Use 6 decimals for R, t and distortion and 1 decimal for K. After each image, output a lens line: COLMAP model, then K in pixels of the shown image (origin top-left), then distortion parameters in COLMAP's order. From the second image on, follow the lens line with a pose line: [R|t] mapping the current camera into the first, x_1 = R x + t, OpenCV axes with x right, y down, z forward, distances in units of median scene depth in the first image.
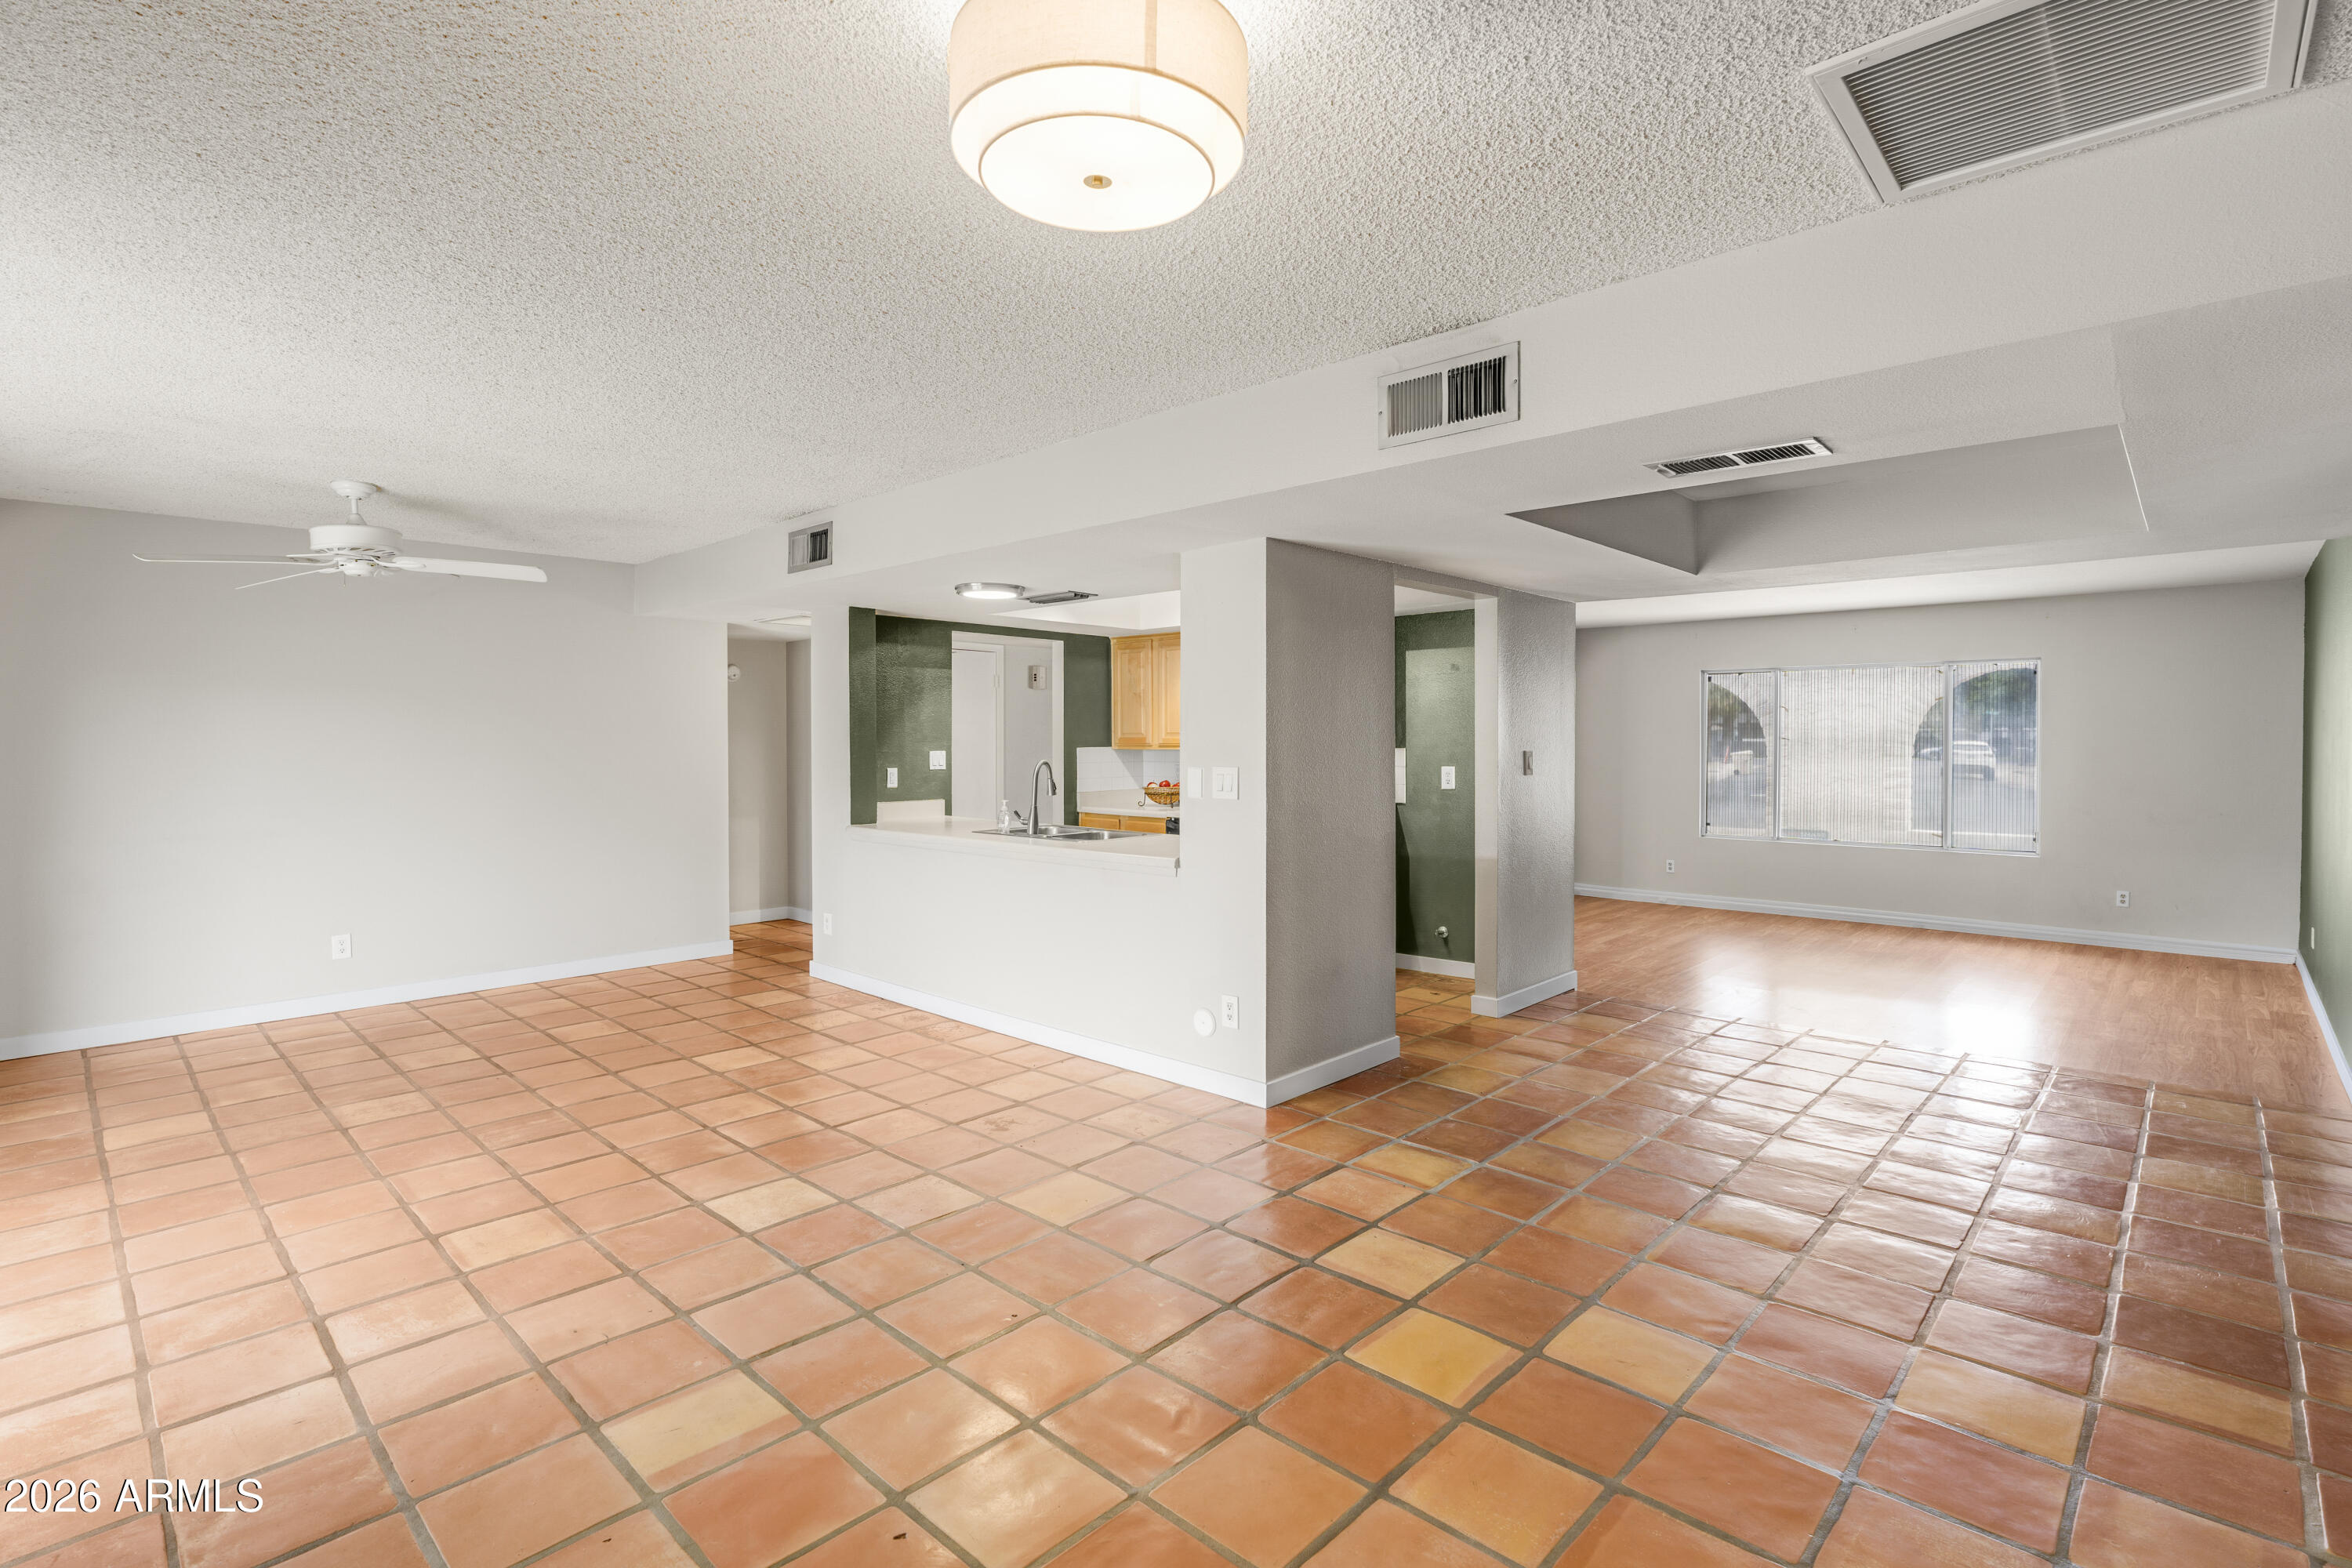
lens RADIAL K [[1073.5, 0, 1175.1], [0, 1073.5, 726.7], [0, 0, 1]] dist [-0.004044, -0.000202]
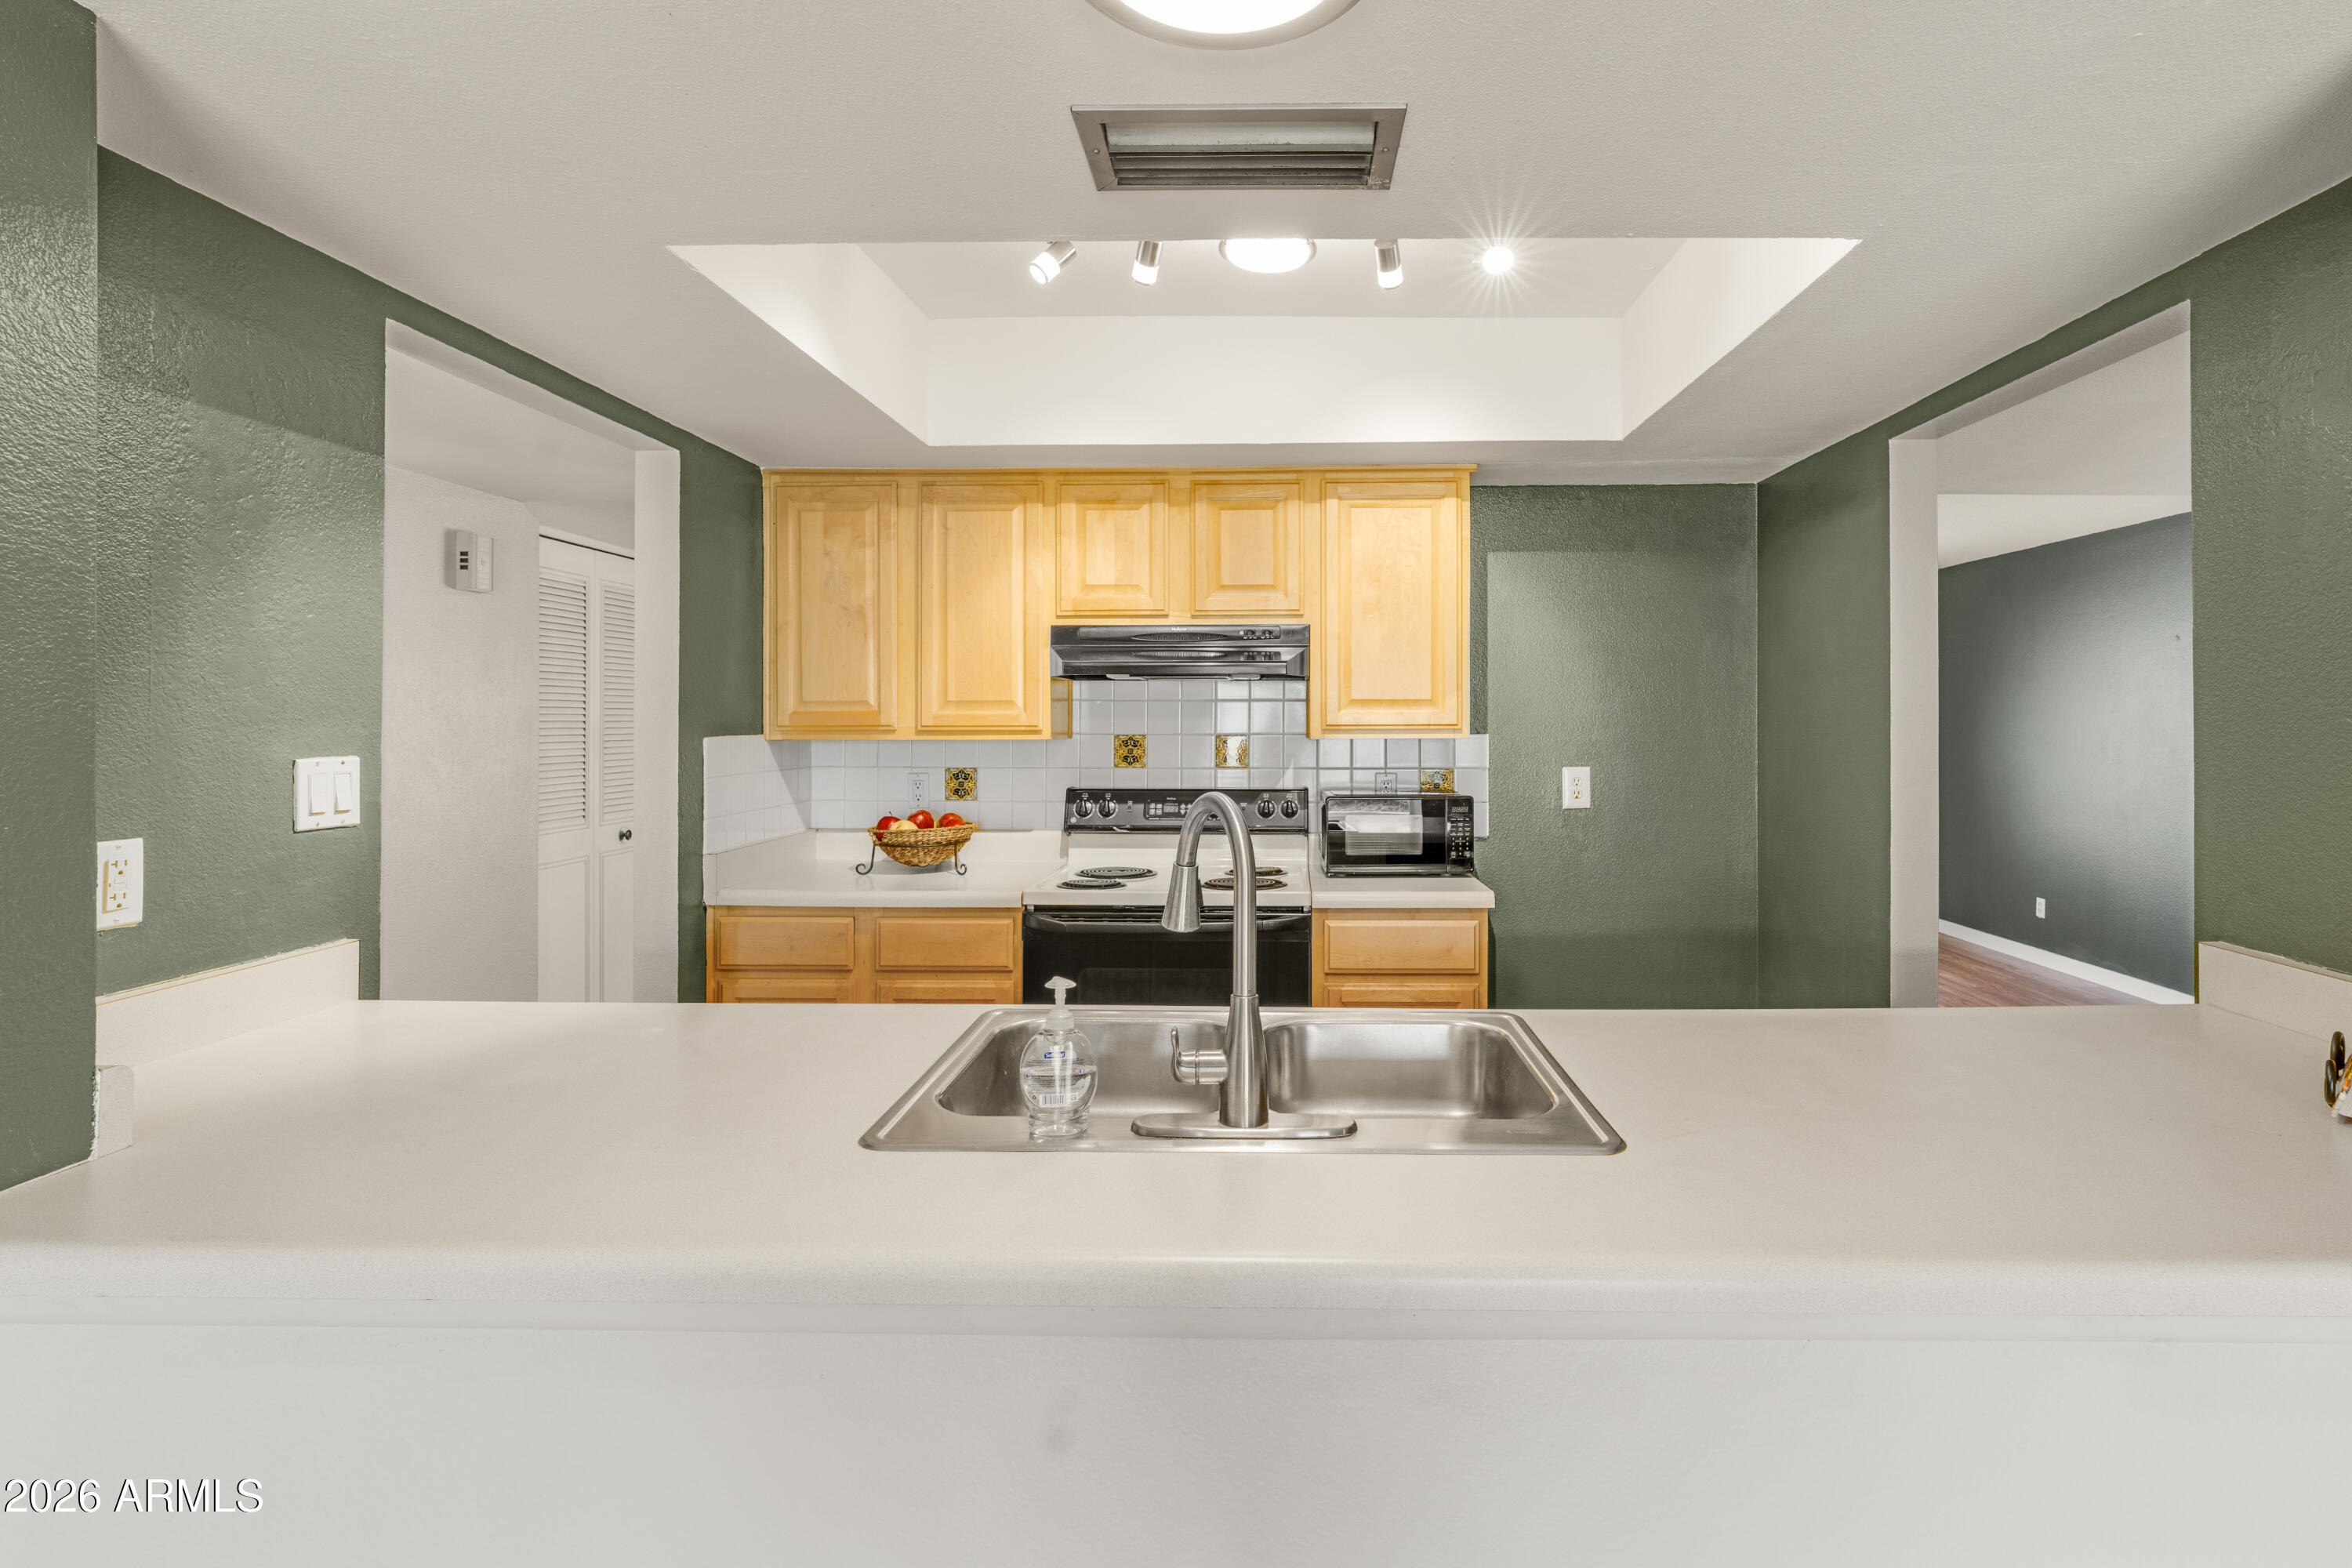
lens RADIAL K [[1080.6, 0, 1229.5], [0, 1080.6, 714.8], [0, 0, 1]] dist [-0.003148, -0.000465]
pose [[0.749960, 0.005138, 0.661463, -0.230591], [-0.008036, 0.999967, 0.001344, 0.010178], [-0.661434, -0.006324, 0.749976, 0.659300]]
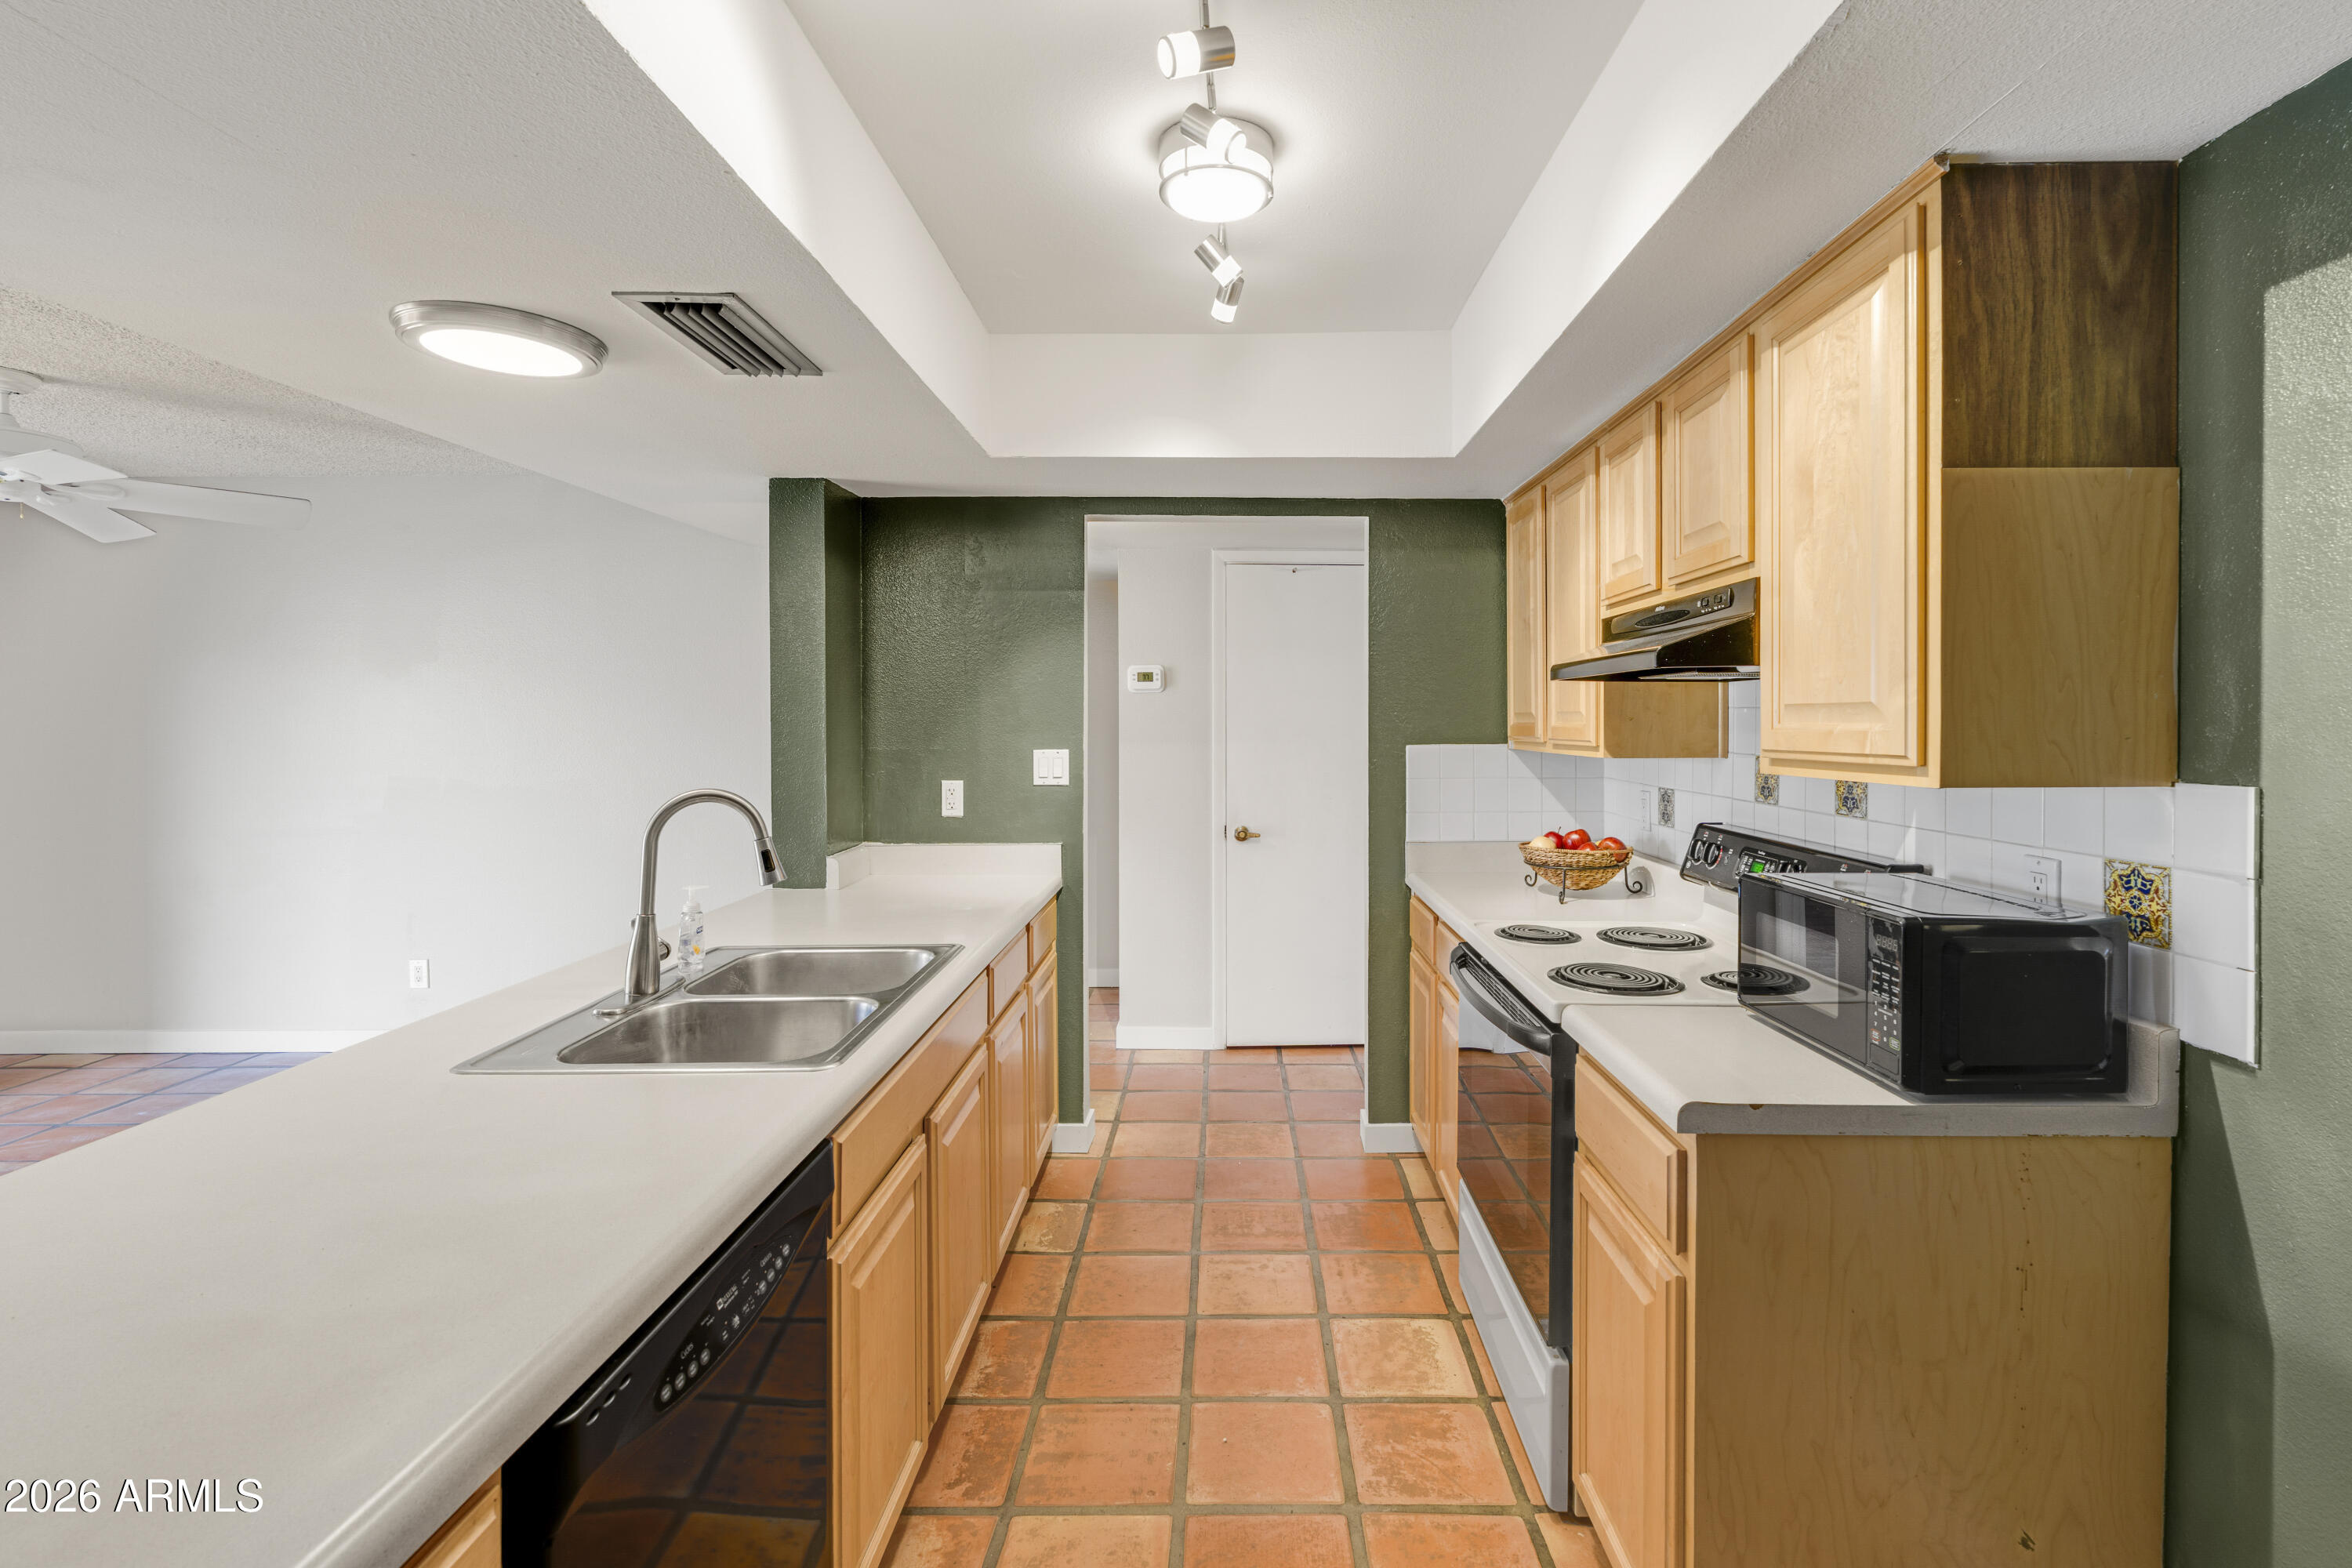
lens RADIAL K [[1100.6, 0, 1251.0], [0, 1100.6, 727.9], [0, 0, 1]] dist [-0.000711, -0.000044]
pose [[0.691341, 0.006446, -0.722500, 0.227429], [0.007822, 0.999835, 0.016405, 0.004265], [0.722486, -0.016993, 0.691176, 0.704314]]
